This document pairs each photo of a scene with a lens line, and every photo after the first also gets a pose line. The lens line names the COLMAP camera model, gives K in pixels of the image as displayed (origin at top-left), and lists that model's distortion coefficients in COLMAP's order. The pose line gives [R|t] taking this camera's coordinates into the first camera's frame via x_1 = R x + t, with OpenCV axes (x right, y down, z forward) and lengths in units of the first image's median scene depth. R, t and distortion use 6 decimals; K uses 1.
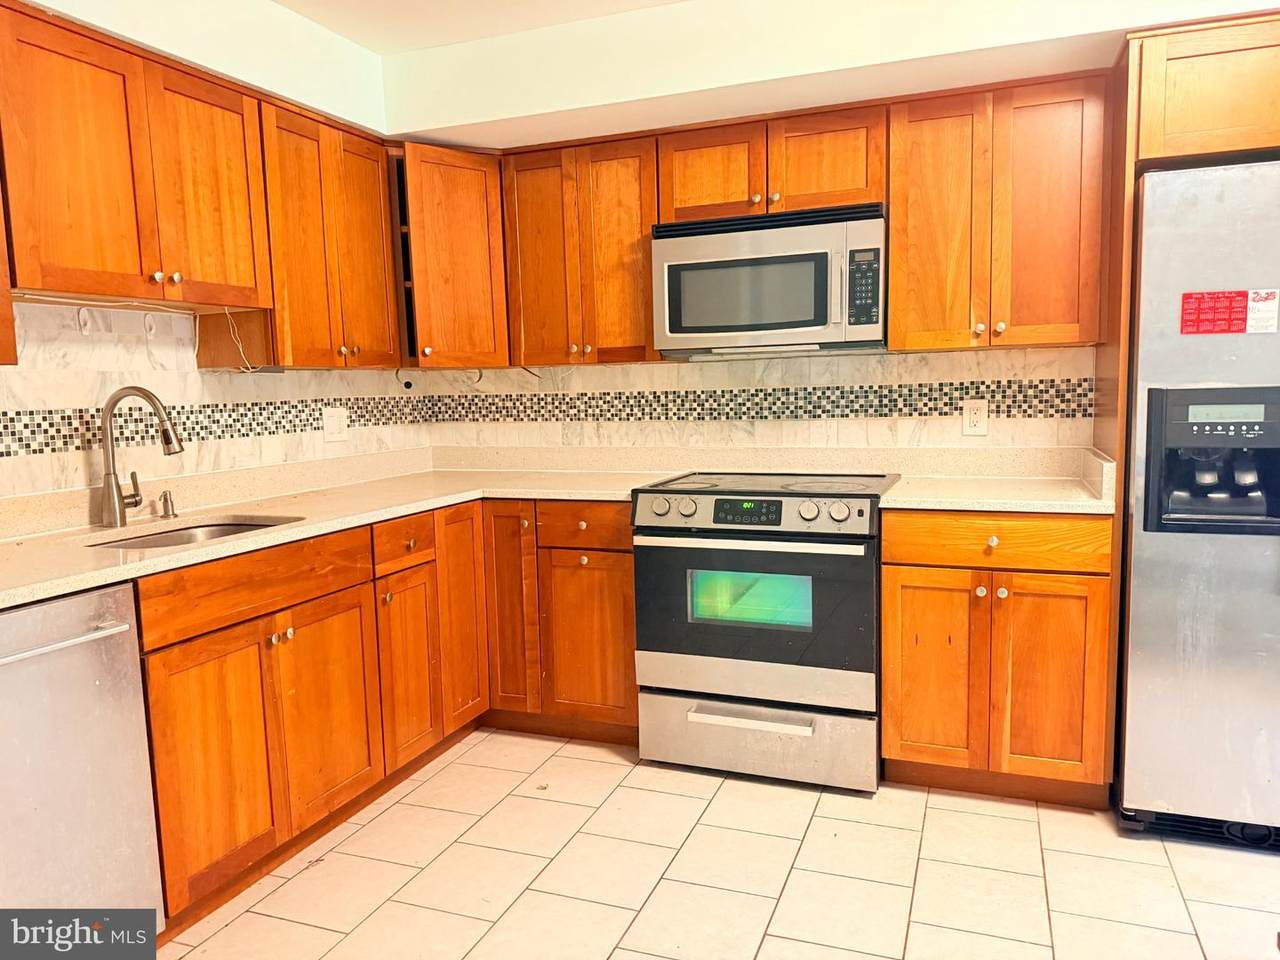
lens RADIAL K [[867.1, 0, 640.0], [0, 867.1, 495.2], [0, 0, 1]] dist [0.045694, -0.105338]
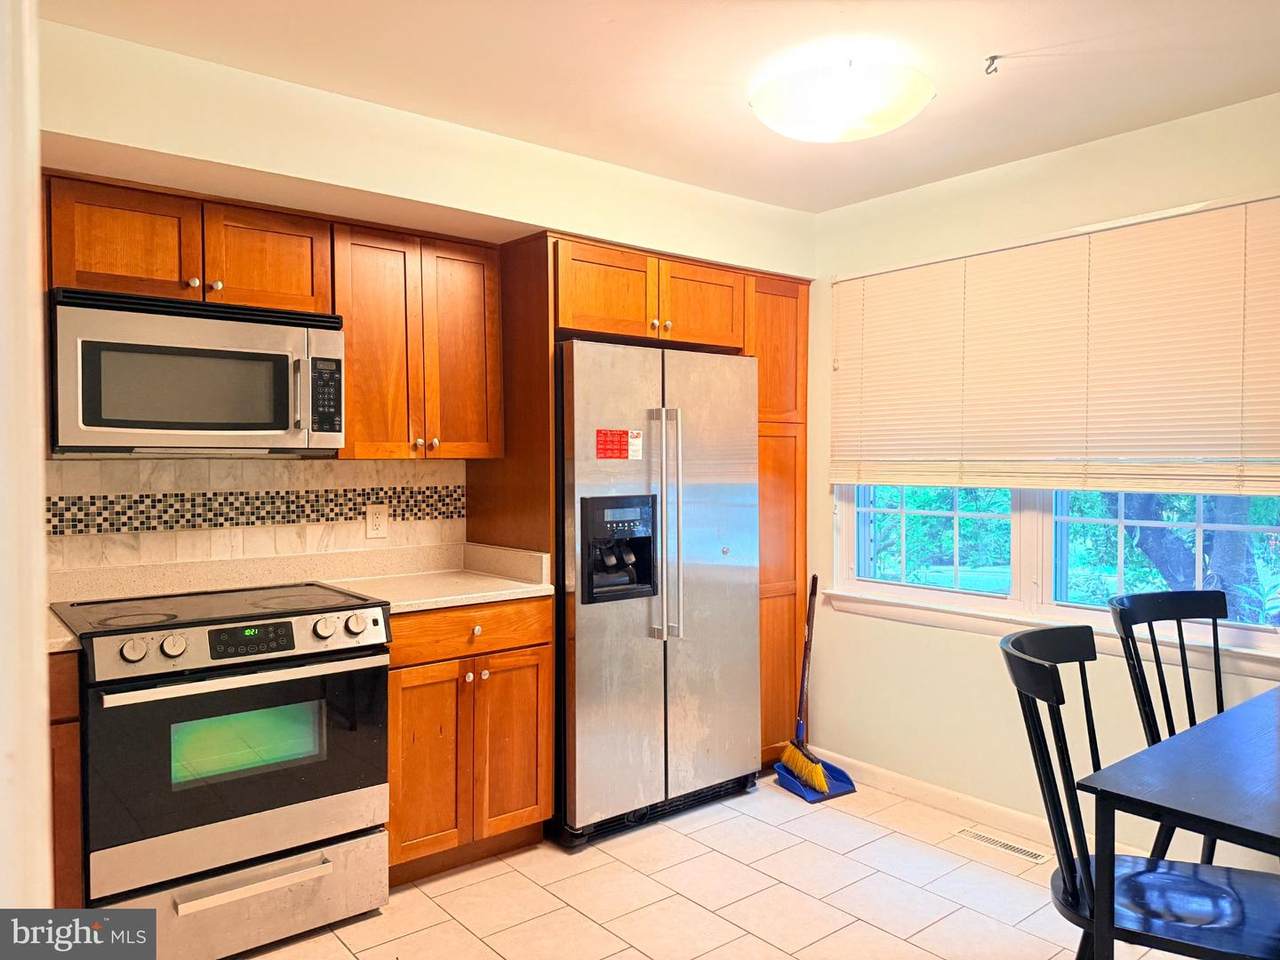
lens RADIAL K [[883.7, 0, 638.1], [0, 883.7, 474.7], [0, 0, 1]] dist [0.051937, -0.173508]
pose [[0.474502, 0.012024, 0.880172, -0.427465], [0.097103, 0.993089, -0.065915, -0.043627], [-0.874882, 0.116744, 0.470055, 0.203971]]
